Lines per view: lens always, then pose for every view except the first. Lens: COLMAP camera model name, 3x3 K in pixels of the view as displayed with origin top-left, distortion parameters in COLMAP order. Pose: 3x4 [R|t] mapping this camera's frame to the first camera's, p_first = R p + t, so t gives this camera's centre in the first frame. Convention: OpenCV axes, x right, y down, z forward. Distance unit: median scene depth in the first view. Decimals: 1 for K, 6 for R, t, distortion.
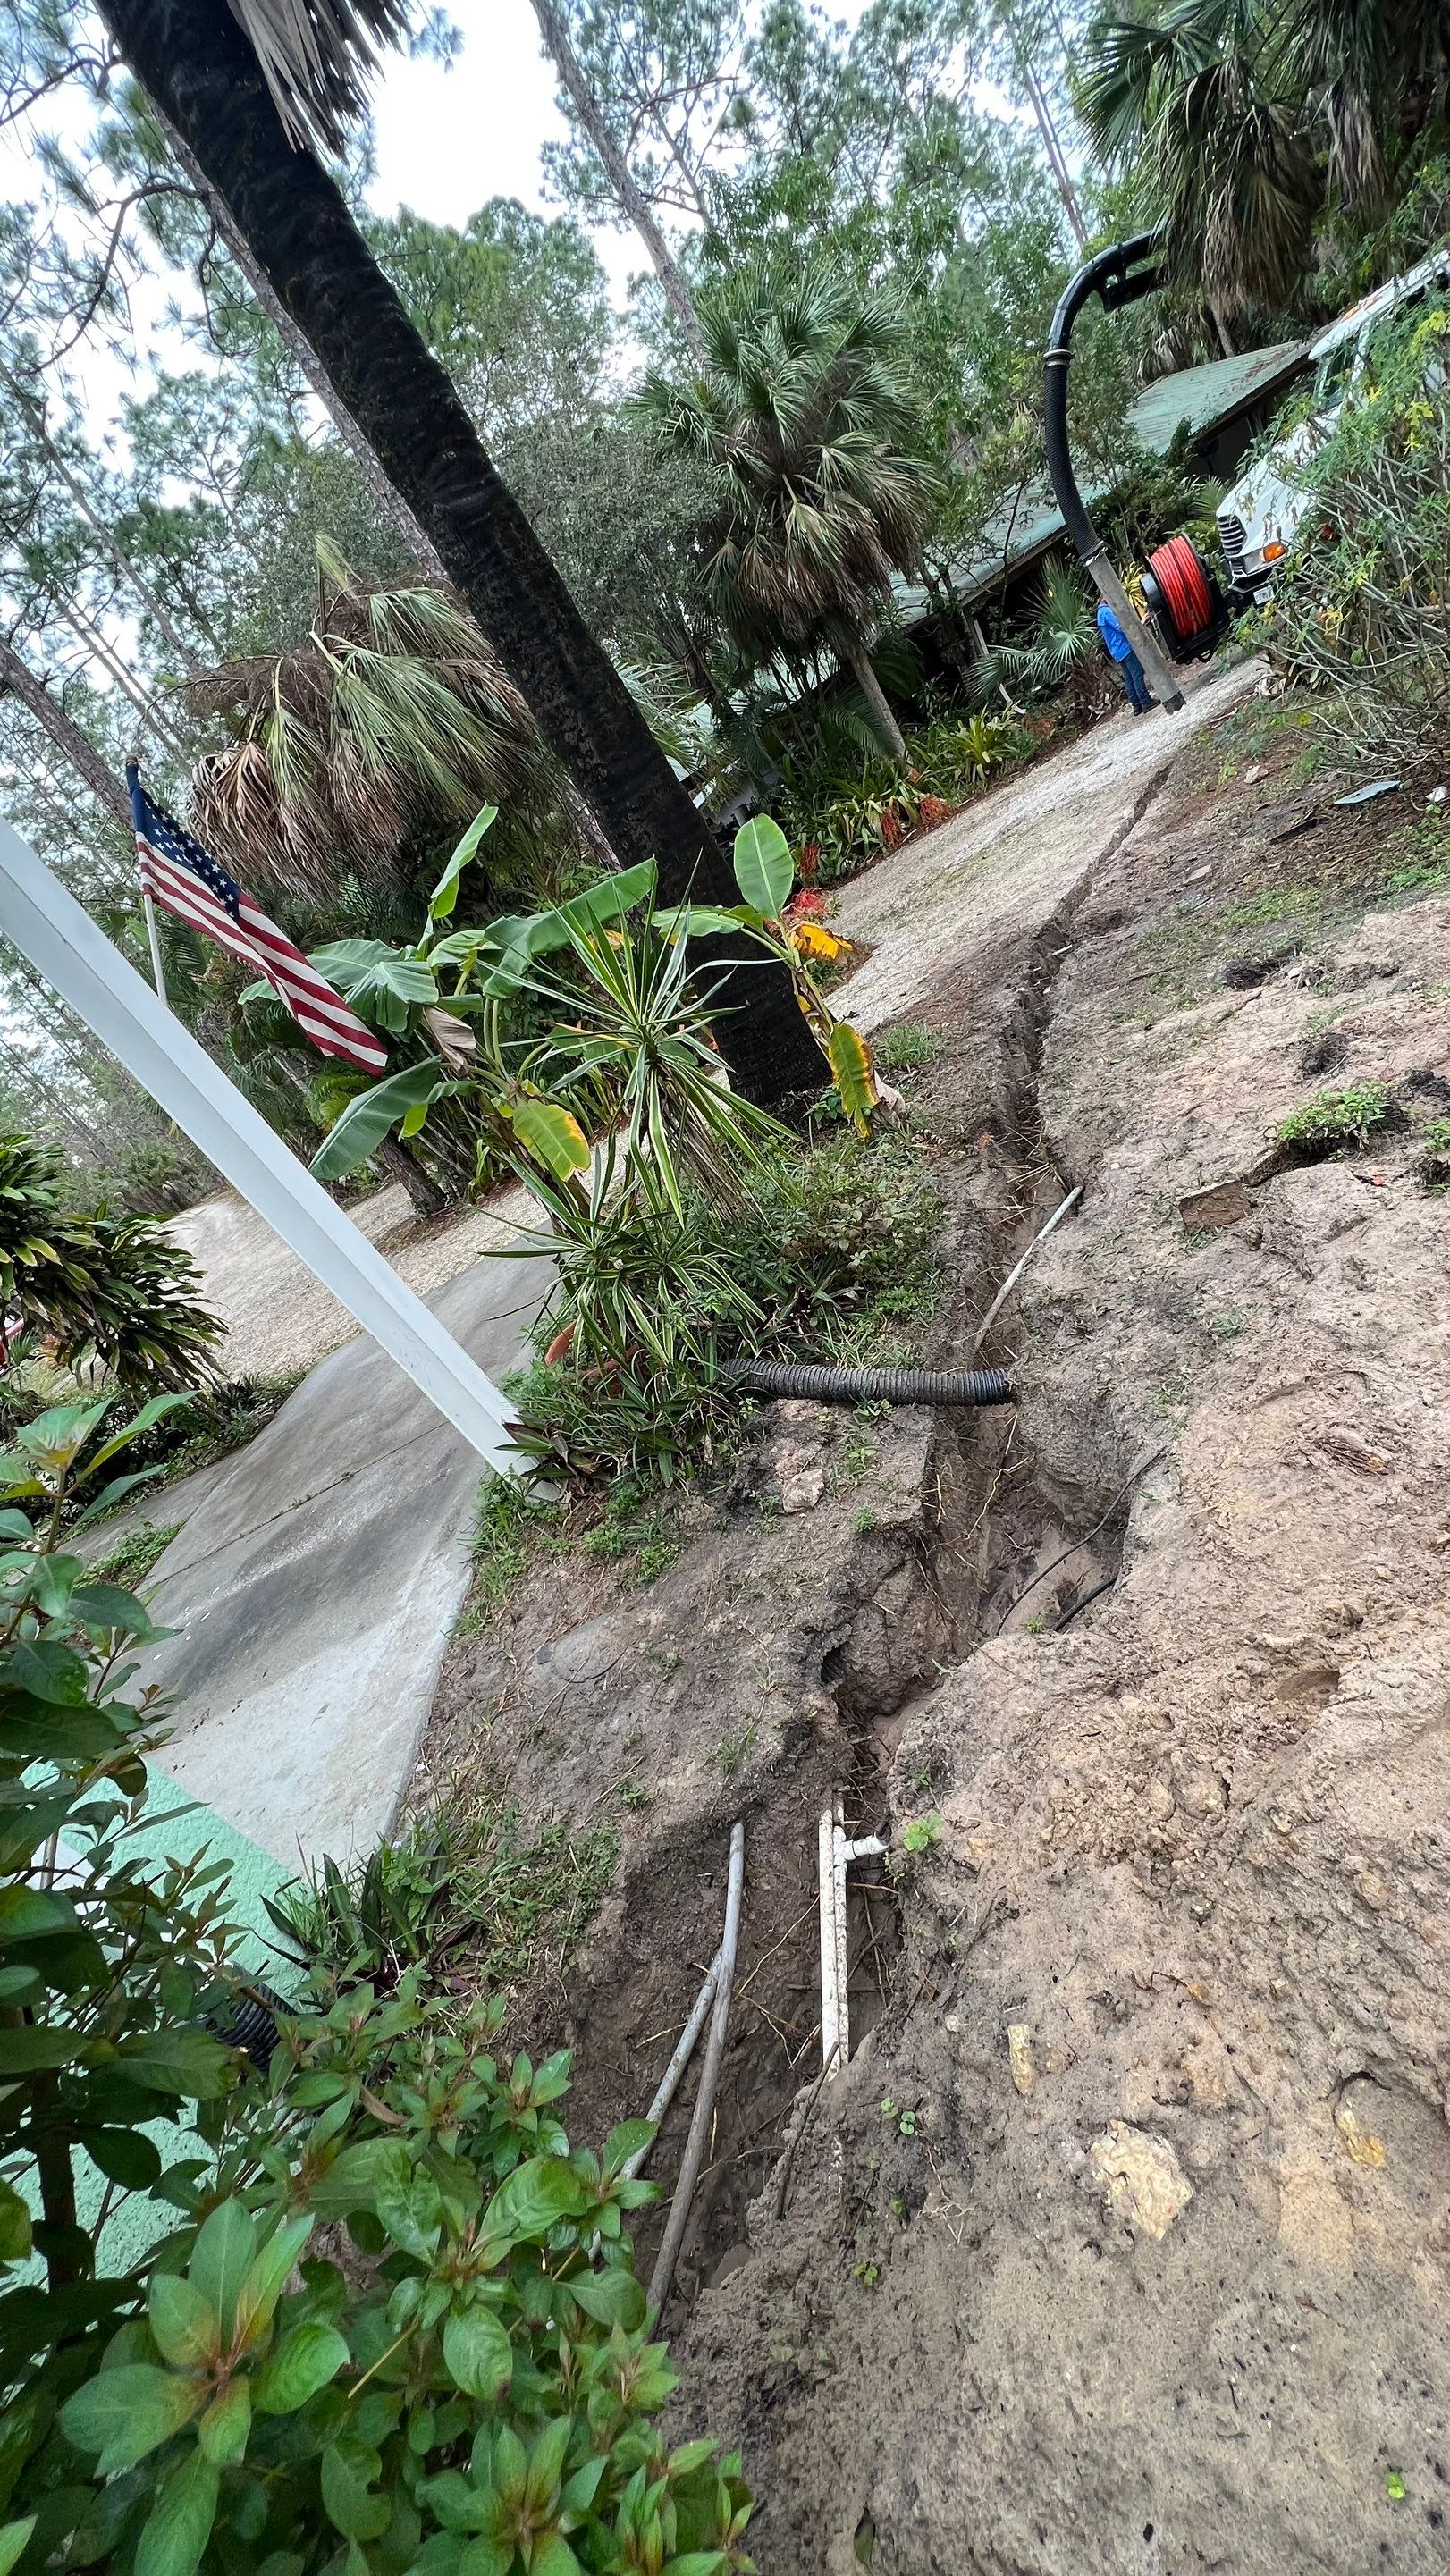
lens RADIAL K [[1034.8, 0, 725.0], [0, 1034.8, 1288.0], [0, 0, 1]] dist [-0.013139, 0.005425]
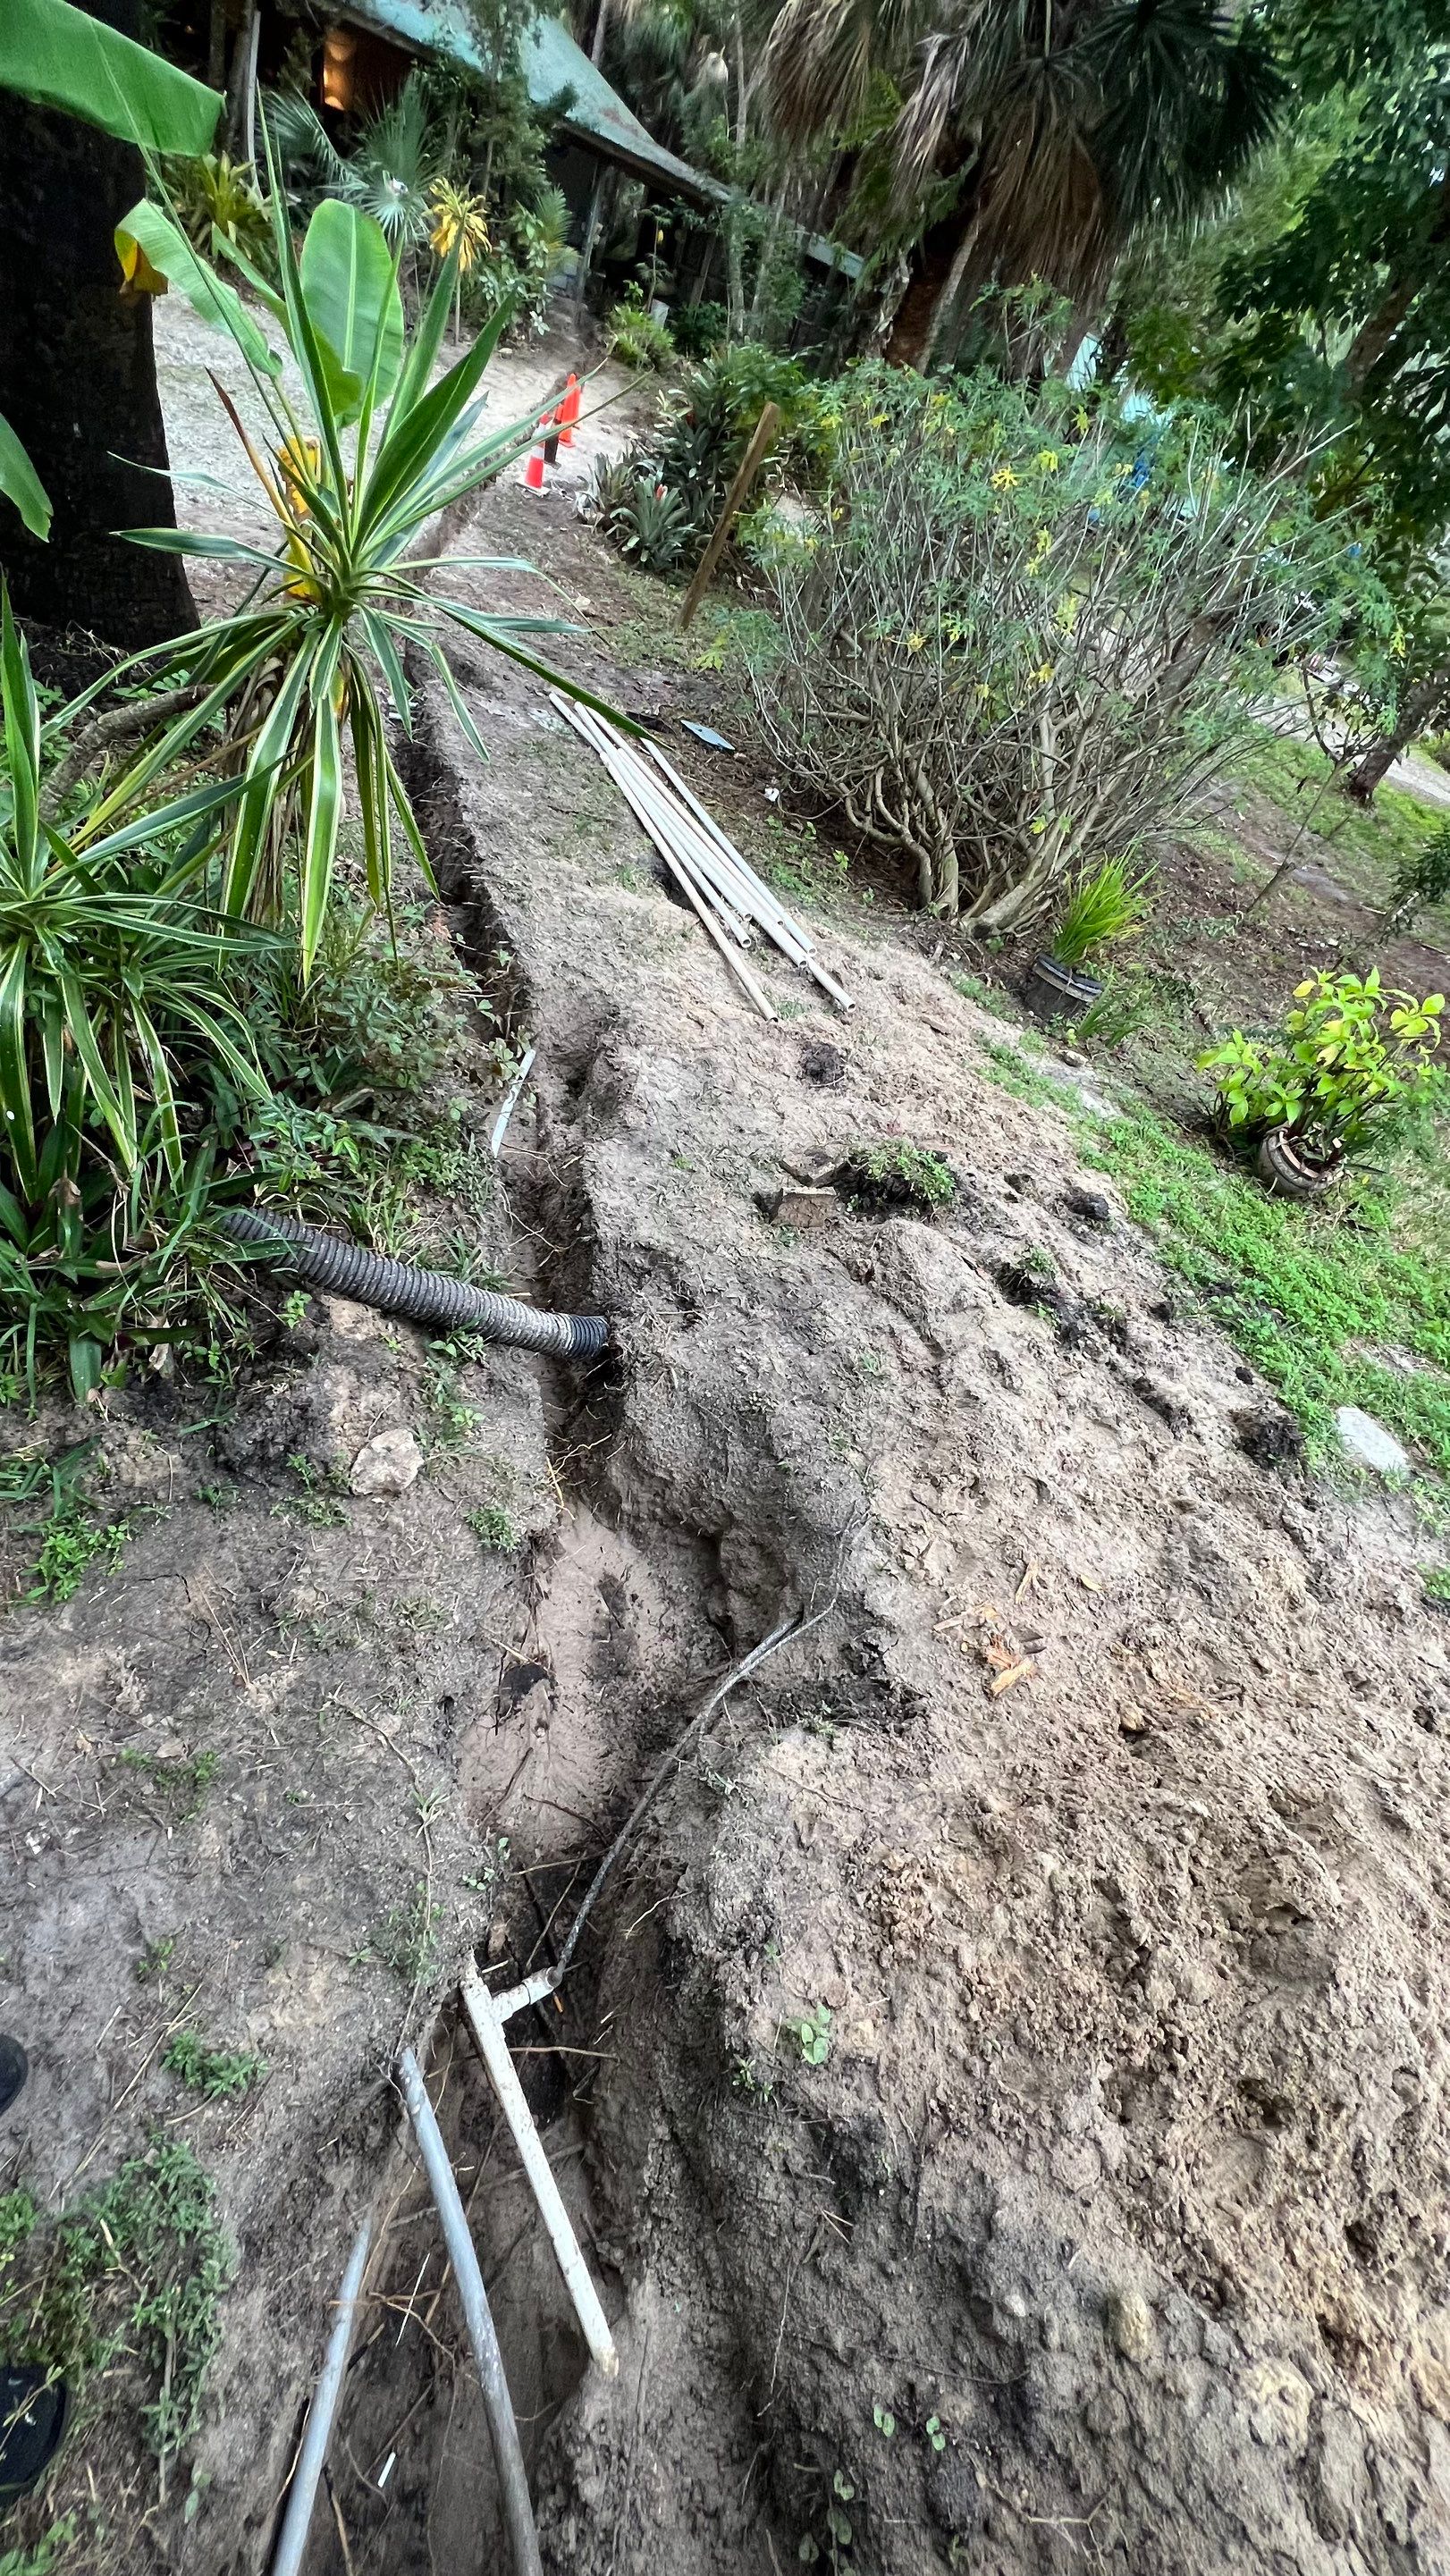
lens RADIAL K [[1034.8, 0, 725.0], [0, 1034.8, 1288.0], [0, 0, 1]] dist [-0.013139, 0.005425]
pose [[0.445461, 0.149261, 0.882772, -0.413171], [-0.406820, 0.912079, 0.051071, -0.028854], [-0.797535, -0.381880, 0.467018, 0.537255]]
